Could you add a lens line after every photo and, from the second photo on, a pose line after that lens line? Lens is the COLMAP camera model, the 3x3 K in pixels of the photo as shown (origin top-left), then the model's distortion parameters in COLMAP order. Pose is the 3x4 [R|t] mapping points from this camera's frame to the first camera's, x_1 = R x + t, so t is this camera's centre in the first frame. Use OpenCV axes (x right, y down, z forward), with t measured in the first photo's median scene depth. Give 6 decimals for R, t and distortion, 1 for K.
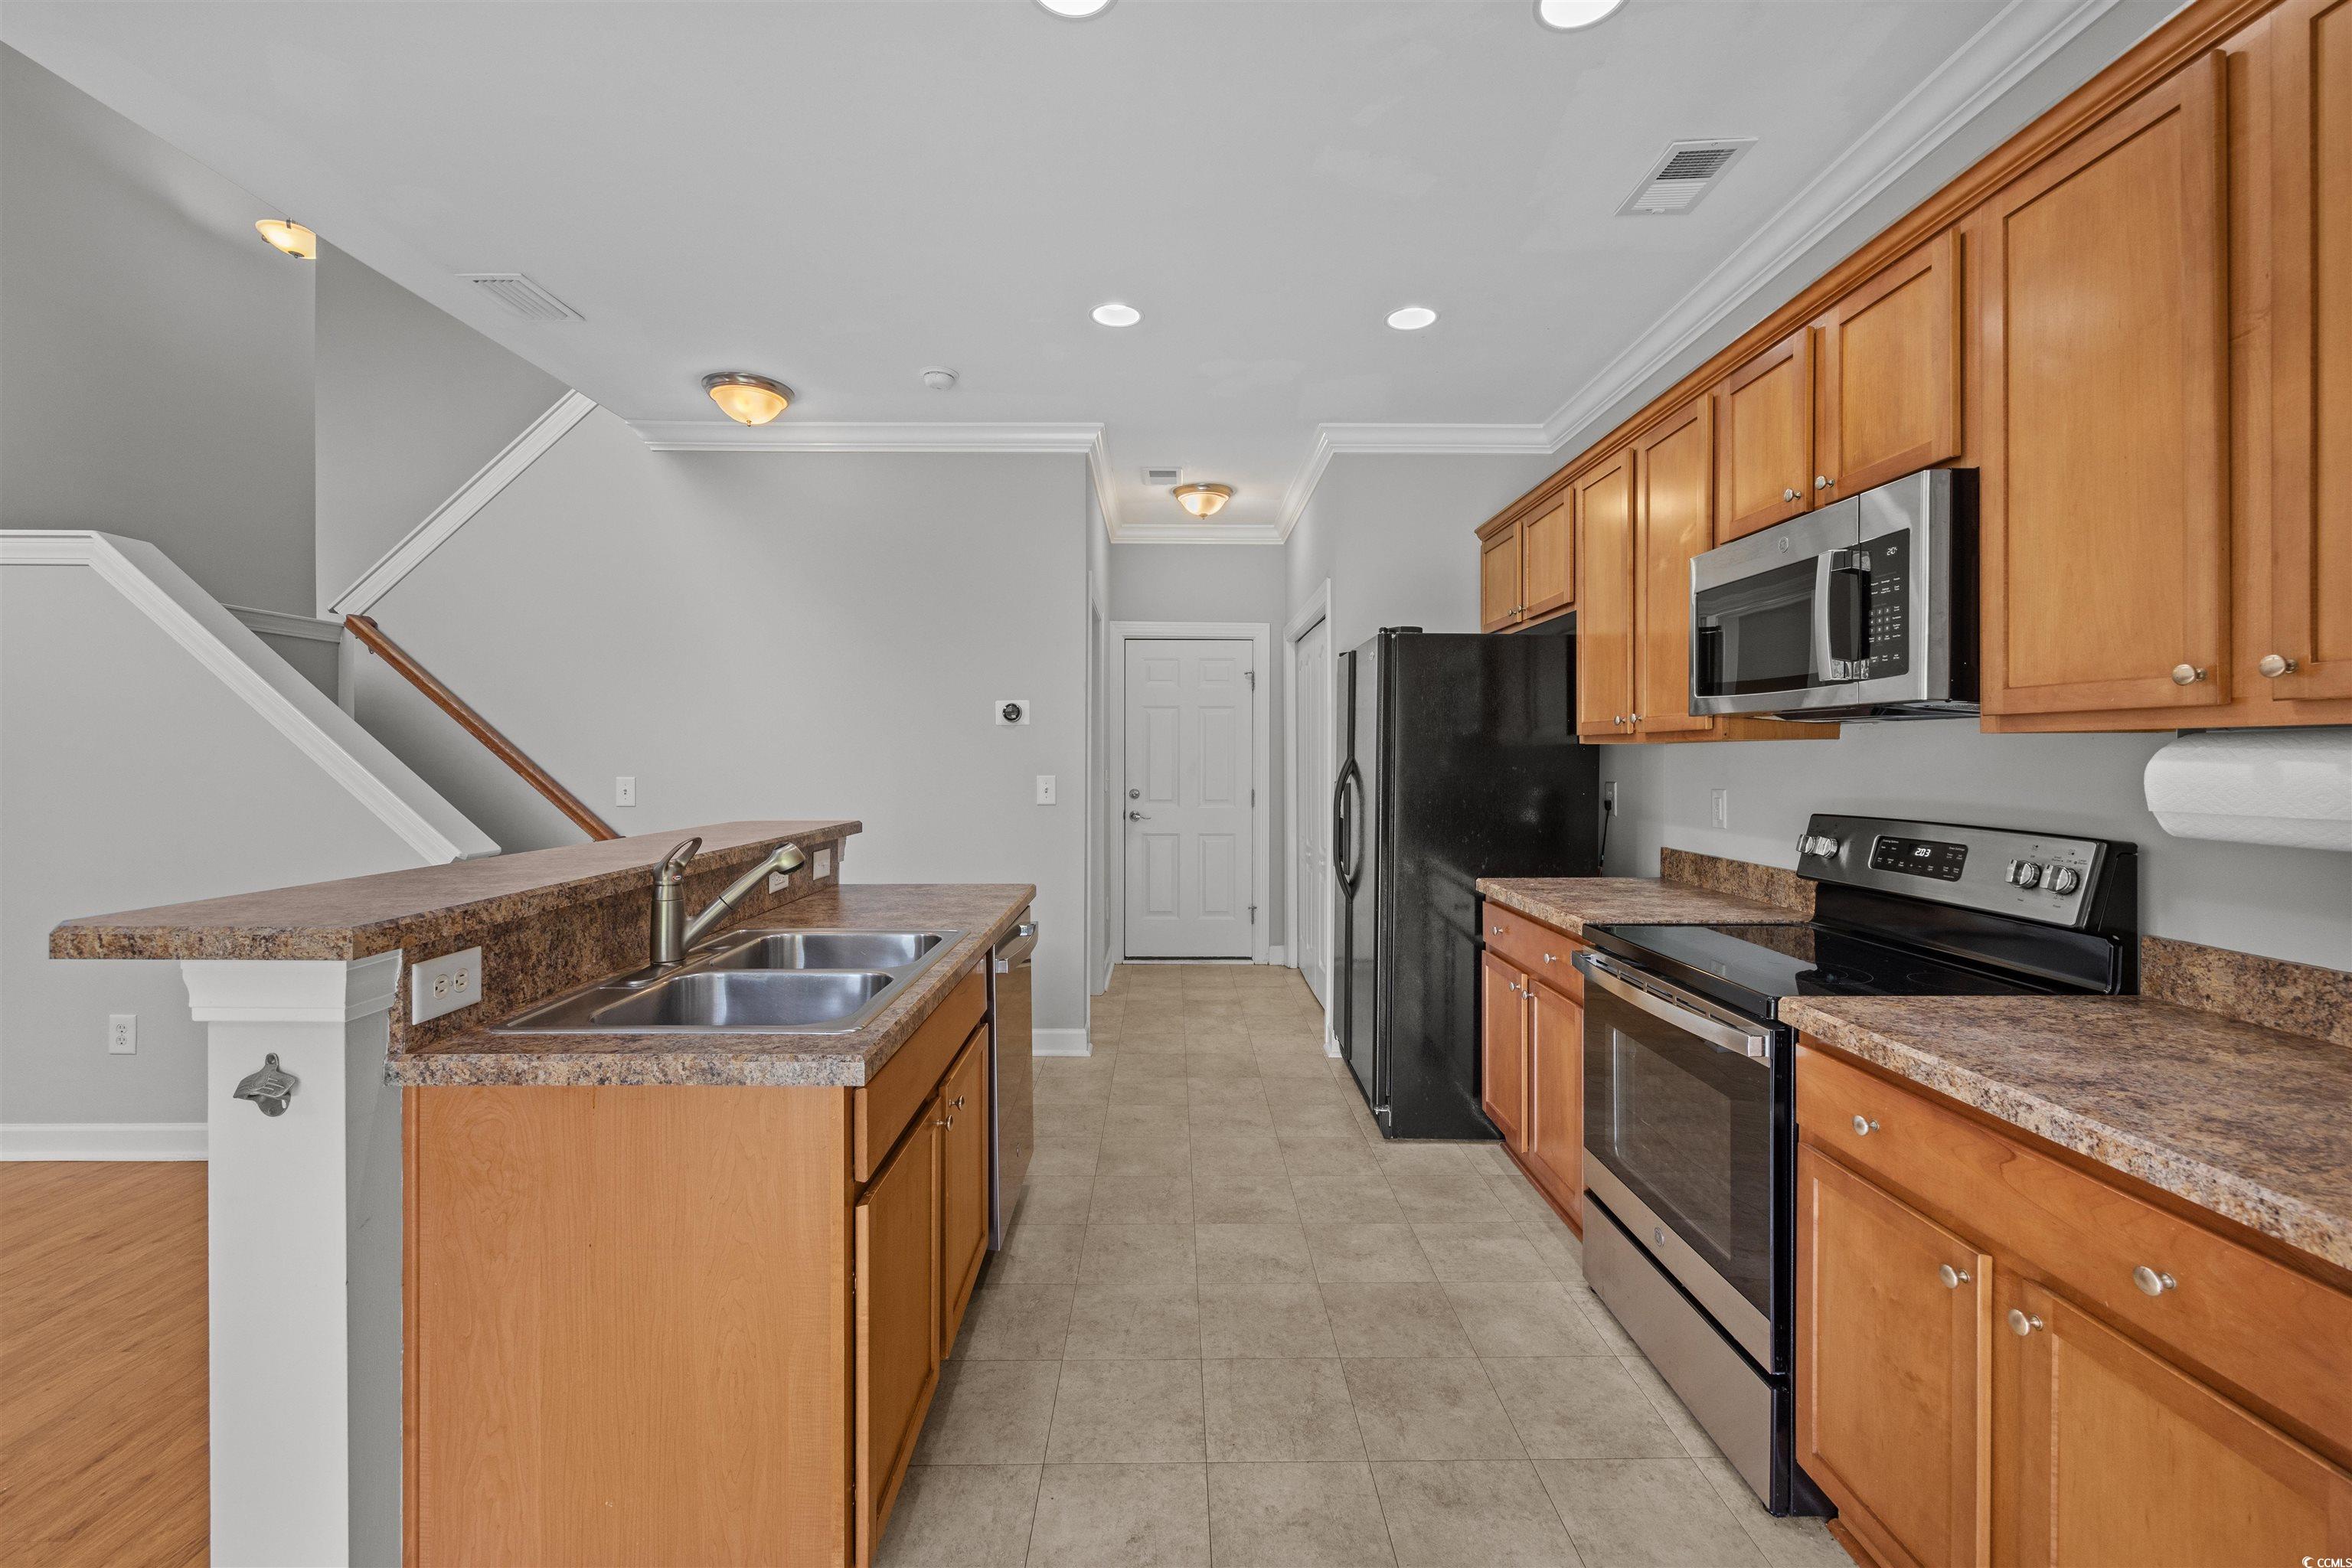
lens RADIAL K [[948.2, 0, 1183.1], [0, 948.2, 763.1], [0, 0, 1]] dist [-0.003232, 0.000053]
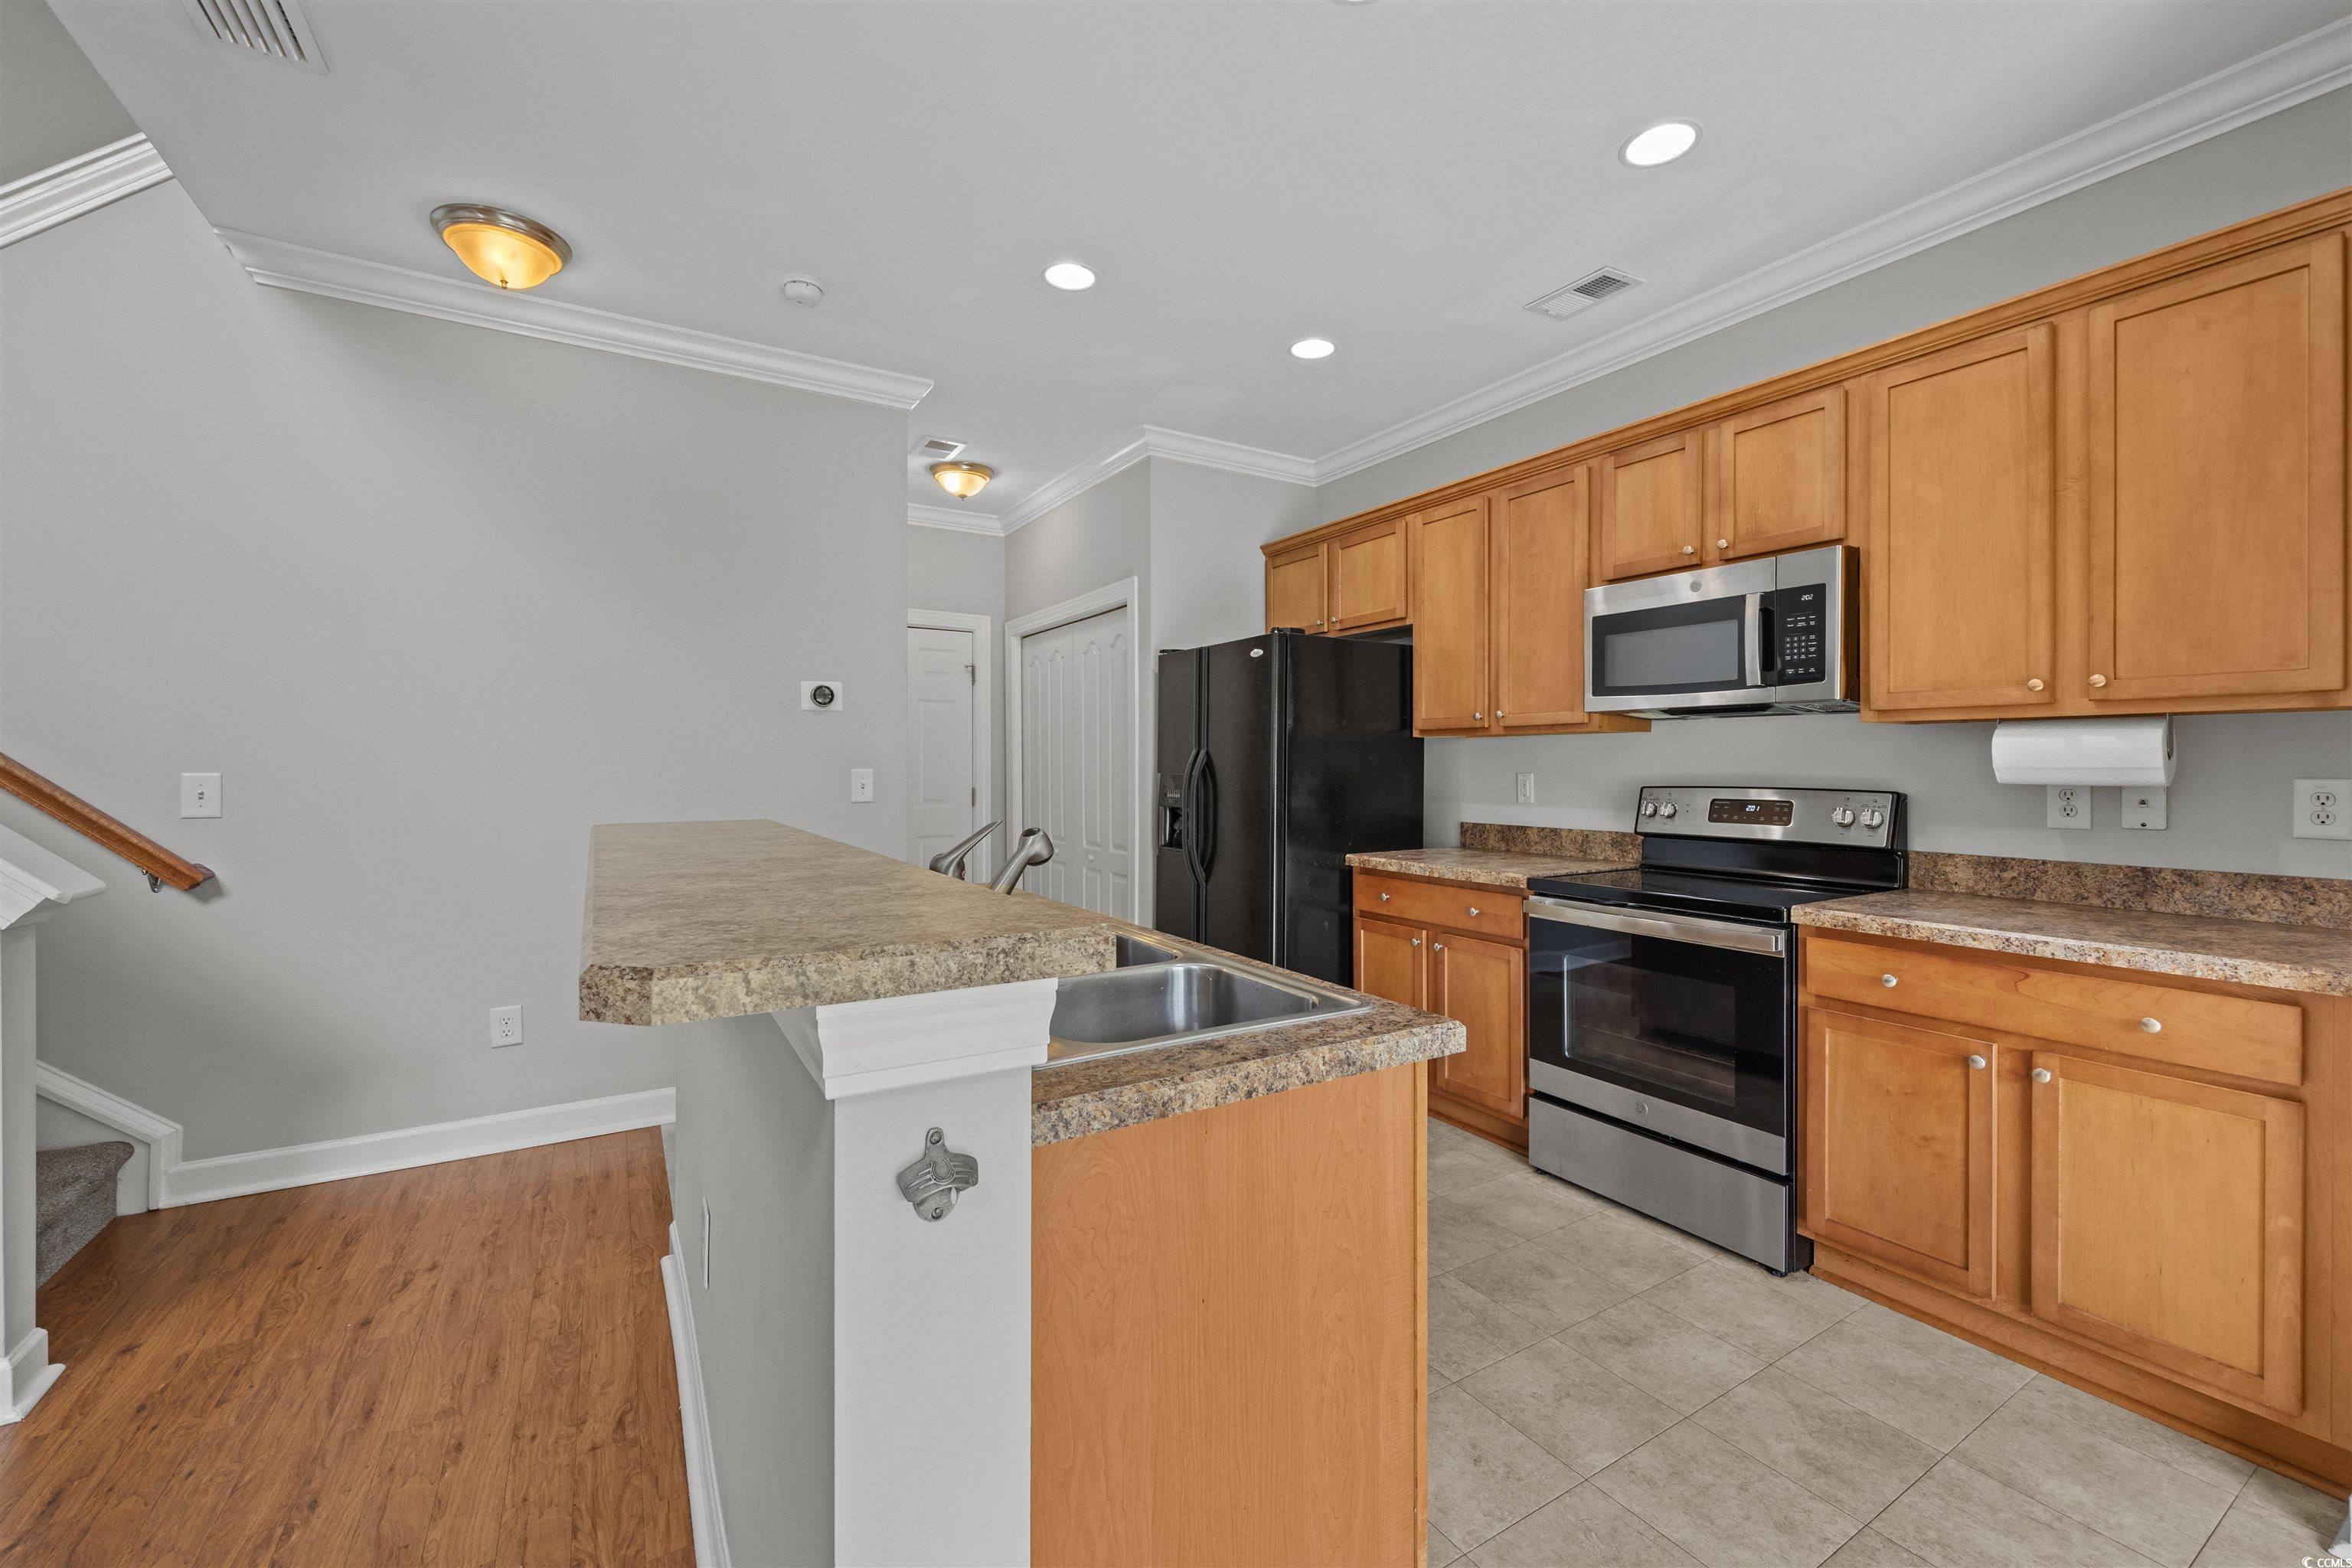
lens RADIAL K [[948.2, 0, 1180.7], [0, 948.2, 770.2], [0, 0, 1]] dist [-0.003232, 0.000053]
pose [[0.860926, -0.004301, 0.508713, -0.785354], [0.004635, 0.999989, 0.000611, 0.035028], [-0.508710, 0.001832, 0.860936, 0.221962]]
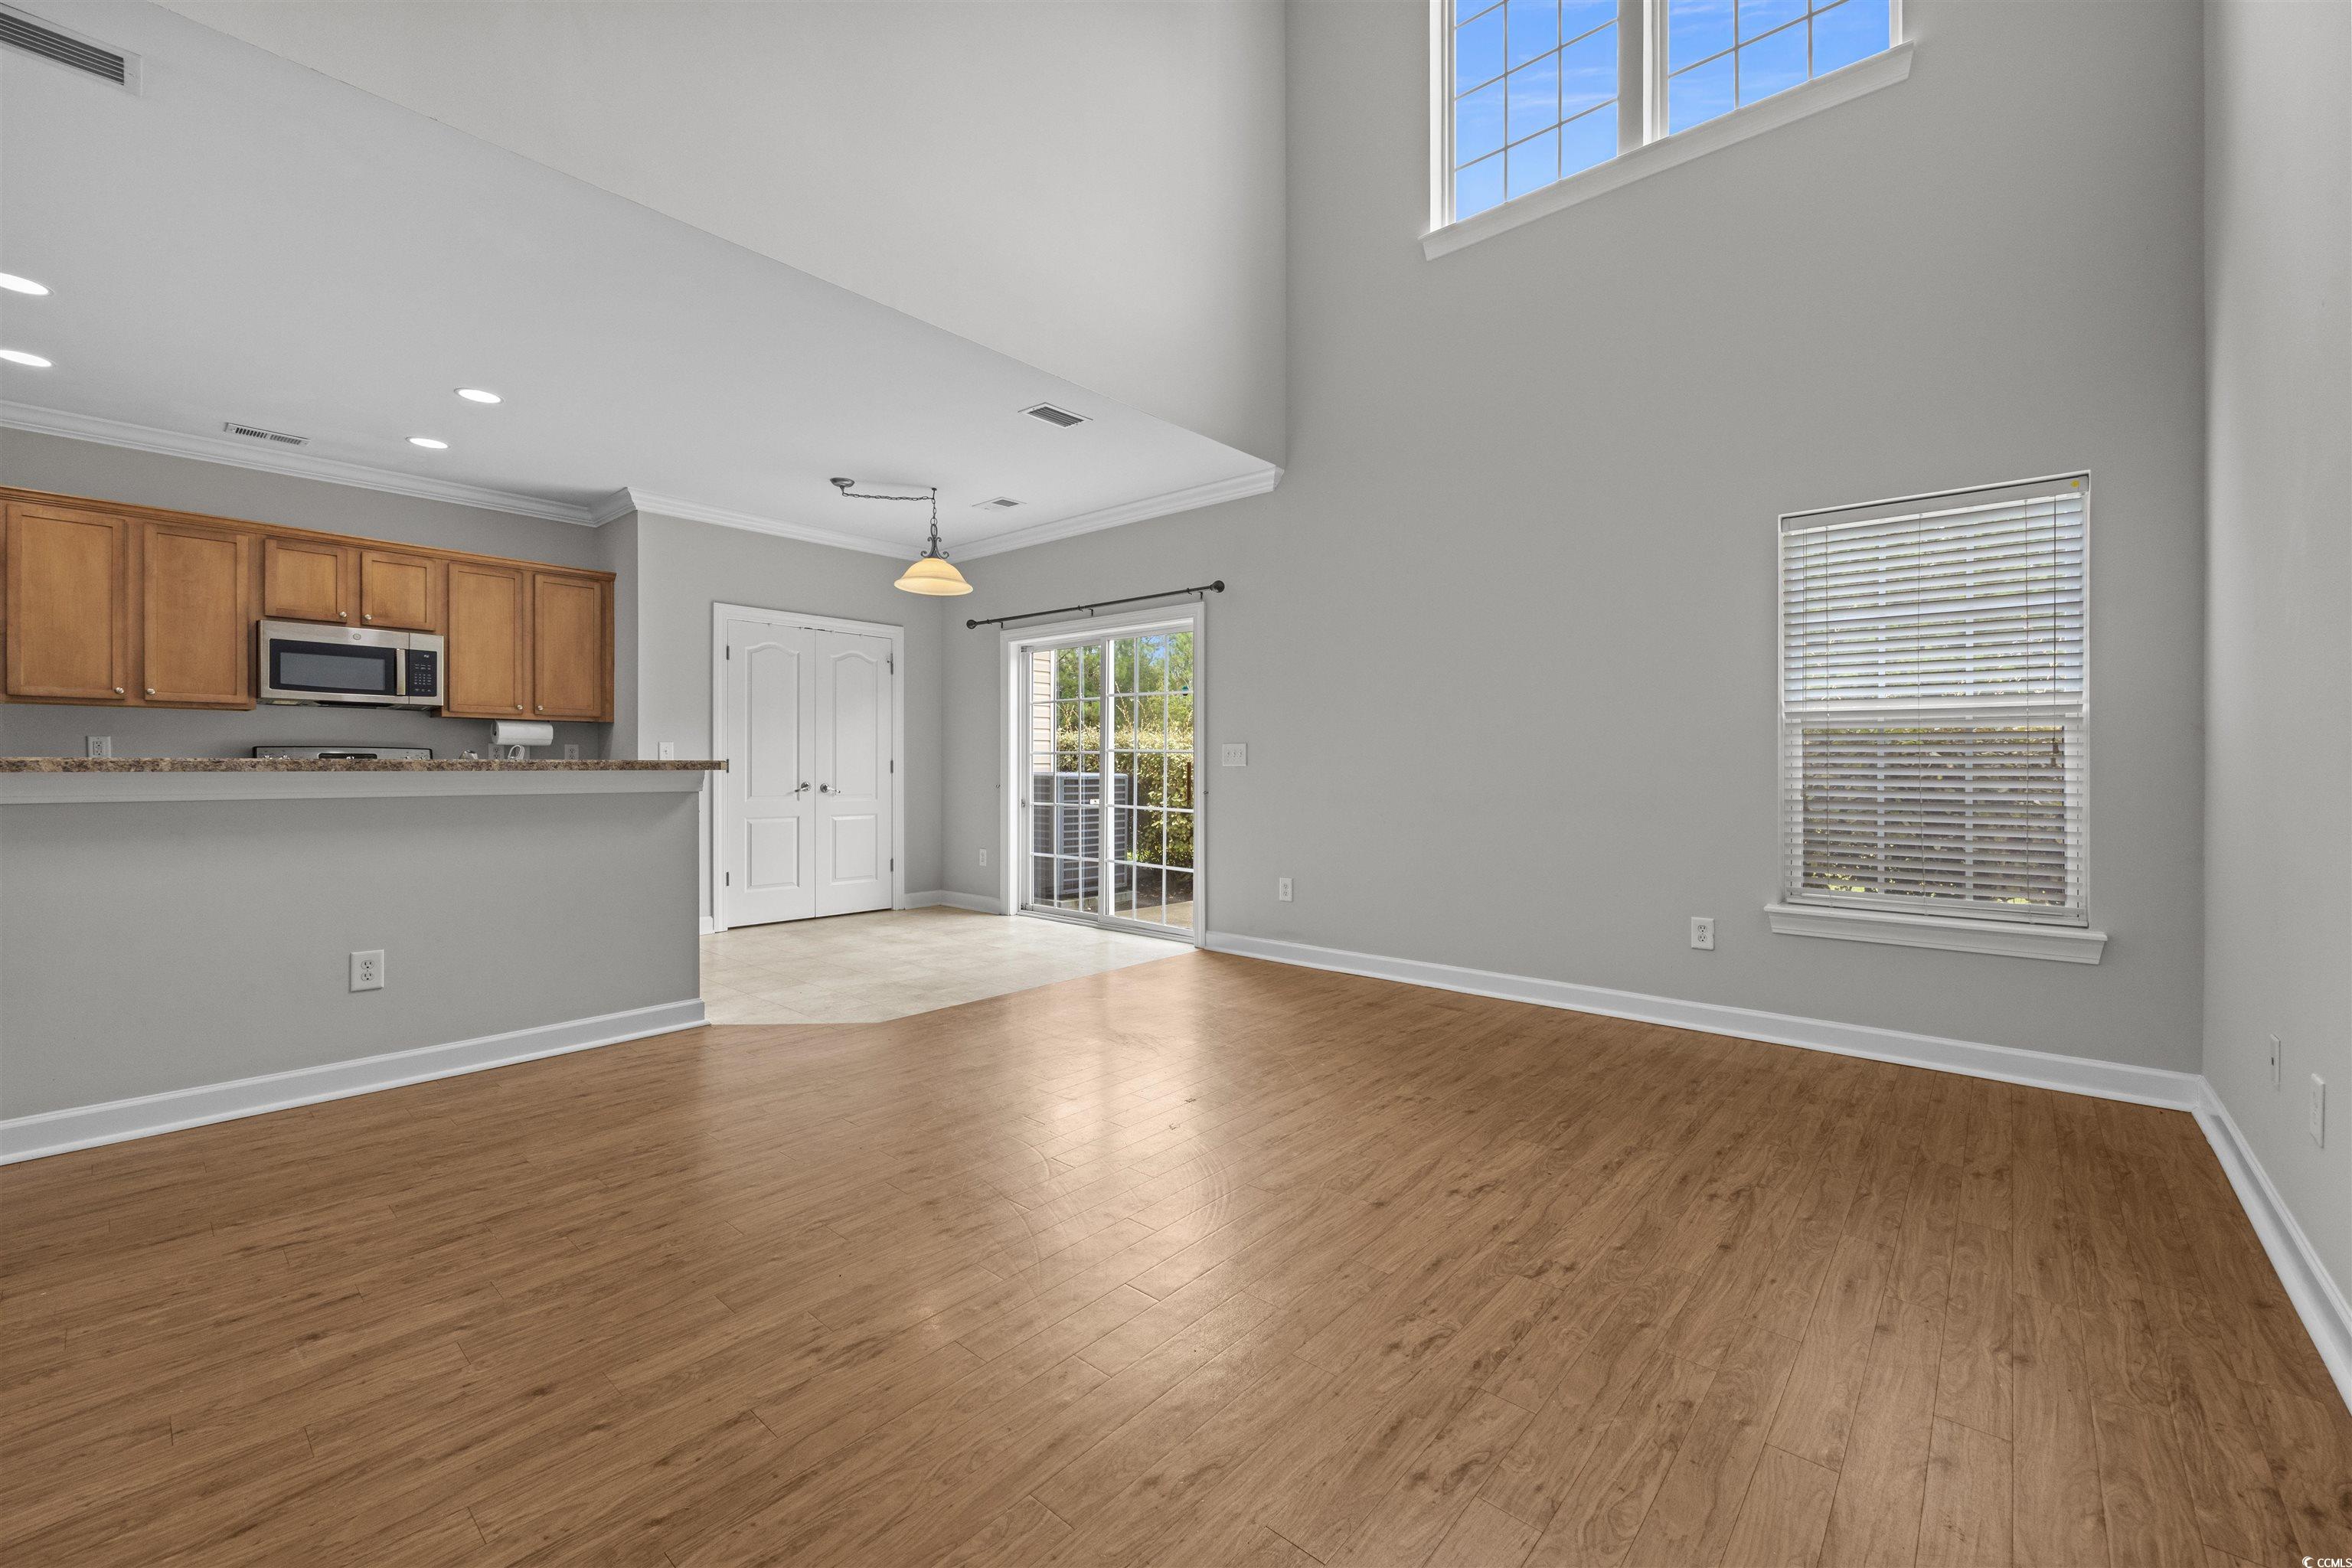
lens RADIAL K [[948.2, 0, 1187.3], [0, 948.2, 777.4], [0, 0, 1]] dist [-0.003232, 0.000053]
pose [[-0.745470, -0.012166, 0.666428, -3.030597], [-0.000607, 0.999845, 0.017574, 0.111803], [-0.666539, 0.012697, -0.745362, 1.569585]]
